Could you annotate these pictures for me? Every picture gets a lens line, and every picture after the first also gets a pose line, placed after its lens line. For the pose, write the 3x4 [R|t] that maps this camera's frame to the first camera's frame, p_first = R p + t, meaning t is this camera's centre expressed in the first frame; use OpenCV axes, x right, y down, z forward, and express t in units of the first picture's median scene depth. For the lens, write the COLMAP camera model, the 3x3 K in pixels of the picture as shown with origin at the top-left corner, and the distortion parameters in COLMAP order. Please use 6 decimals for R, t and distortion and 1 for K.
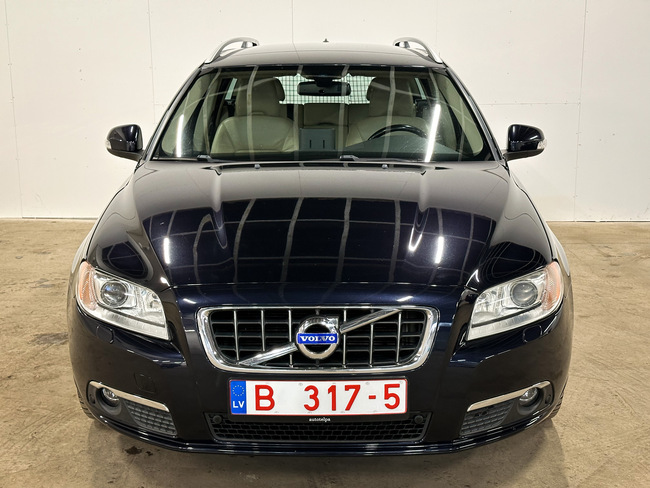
lens RADIAL K [[919.7, 0, 324.0], [0, 919.7, 244.1], [0, 0, 1]] dist [0.069406, 0.000000]
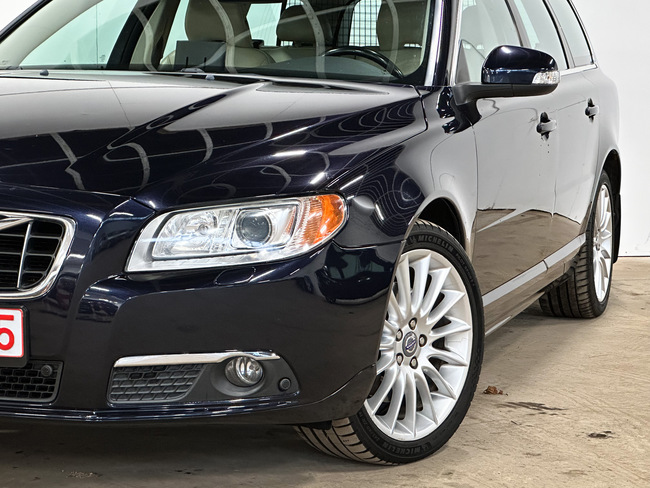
lens RADIAL K [[1687.1, 0, 341.1], [0, 1687.1, 254.7], [0, 0, 1]] dist [0.151711, 0.000000]
pose [[0.952660, 0.056040, -0.298829, 0.736662], [-0.082356, 0.993685, -0.076203, 0.184701], [0.292672, 0.097206, 0.951259, -0.229475]]
